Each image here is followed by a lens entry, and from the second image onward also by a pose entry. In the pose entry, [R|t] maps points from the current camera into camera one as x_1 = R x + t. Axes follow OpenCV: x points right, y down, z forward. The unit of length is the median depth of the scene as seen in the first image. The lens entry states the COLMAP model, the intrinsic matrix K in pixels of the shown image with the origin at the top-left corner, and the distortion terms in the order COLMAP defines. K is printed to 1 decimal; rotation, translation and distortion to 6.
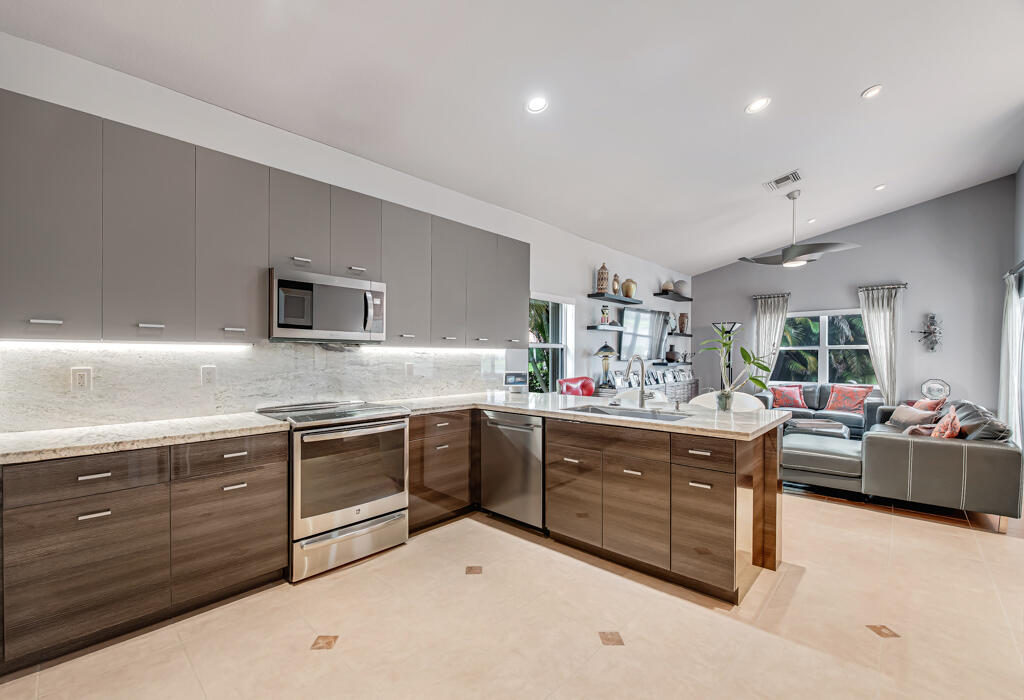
lens RADIAL K [[432.5, 0, 496.4], [0, 432.5, 361.6], [0, 0, 1]] dist [-0.010736, -0.000598]
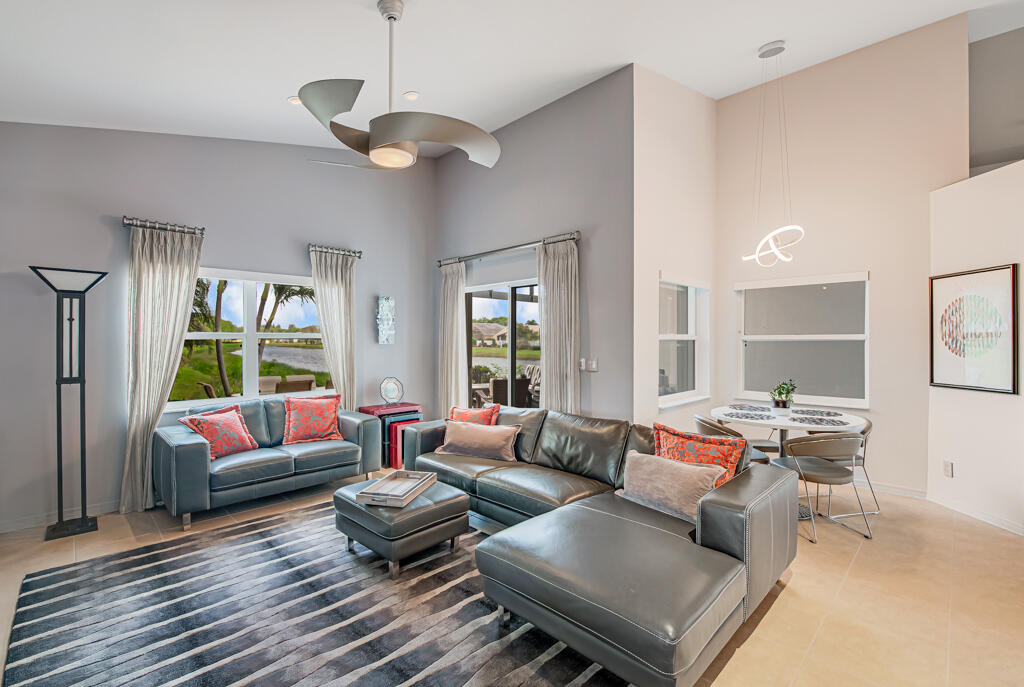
lens RADIAL K [[447.9, 0, 506.4], [0, 447.9, 345.5], [0, 0, 1]] dist [-0.011121, -0.001276]
pose [[0.025227, -0.014230, 0.999580, 0.335633], [0.015878, 0.999778, 0.013832, -0.047707], [-0.999556, 0.015522, 0.025447, 1.373607]]
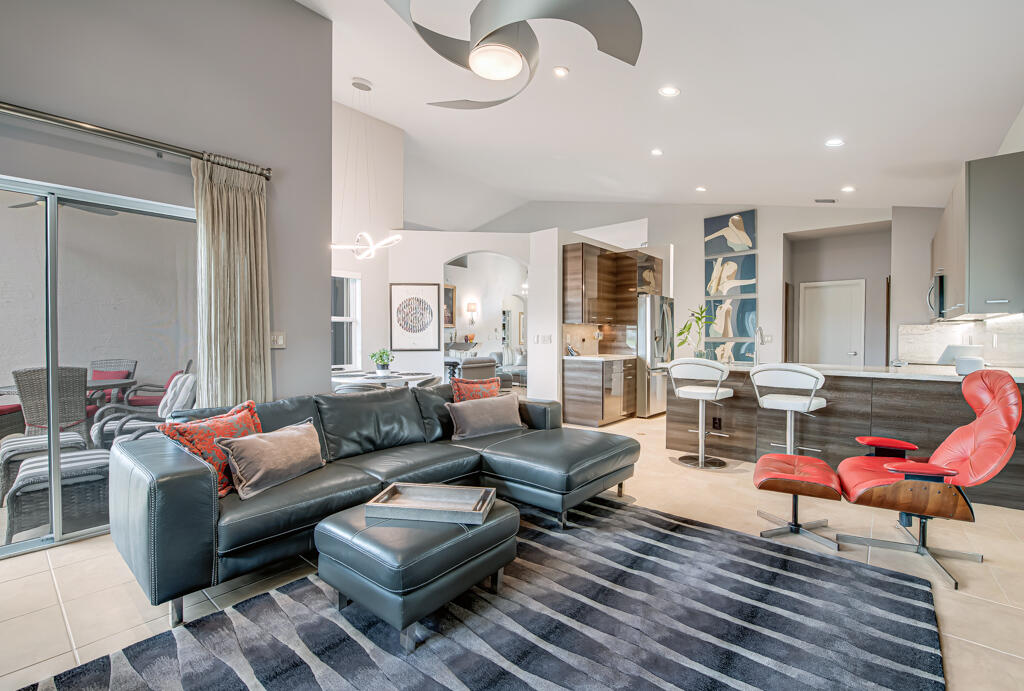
lens RADIAL K [[454.6, 0, 504.8], [0, 454.6, 346.5], [0, 0, 1]] dist [0.001319, 0.000169]
pose [[-0.998804, -0.002006, -0.048851, 1.111521], [-0.003720, 0.999380, 0.035006, 0.001344], [0.048750, 0.035146, -0.998192, 2.208593]]
